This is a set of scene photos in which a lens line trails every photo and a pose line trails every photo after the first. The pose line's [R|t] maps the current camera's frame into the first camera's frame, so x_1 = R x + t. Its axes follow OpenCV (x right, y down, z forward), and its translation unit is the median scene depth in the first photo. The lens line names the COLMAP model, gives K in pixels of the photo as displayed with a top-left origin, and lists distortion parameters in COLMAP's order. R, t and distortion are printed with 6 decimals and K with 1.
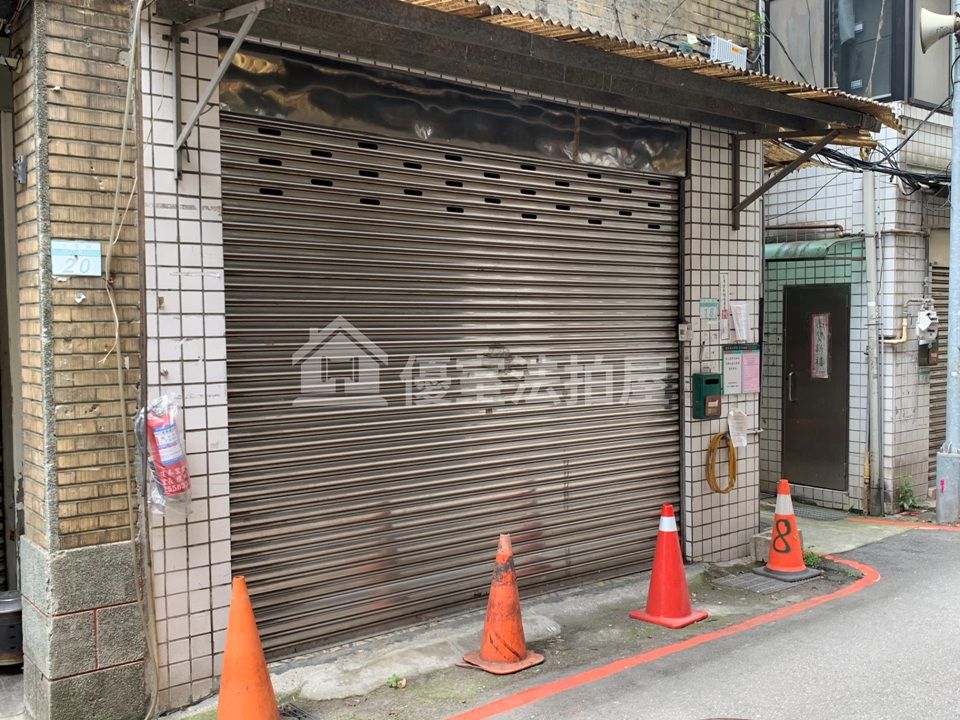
lens RADIAL K [[948.8, 0, 479.7], [0, 948.8, 361.1], [0, 0, 1]] dist [0.013587, 0.000000]
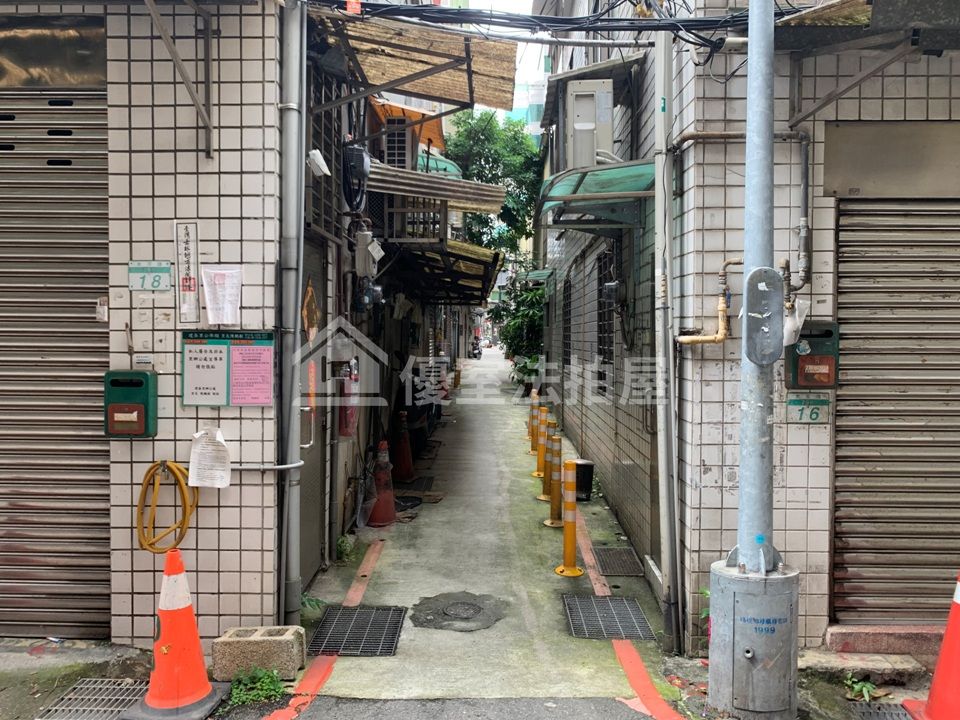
lens RADIAL K [[732.2, 0, 470.2], [0, 732.2, 350.4], [0, 0, 1]] dist [0.042186, -0.063938]
pose [[0.770991, 0.024036, -0.636393, 0.758772], [-0.039907, 0.999147, -0.010610, -0.005660], [0.635595, 0.033577, 0.771292, 0.745762]]
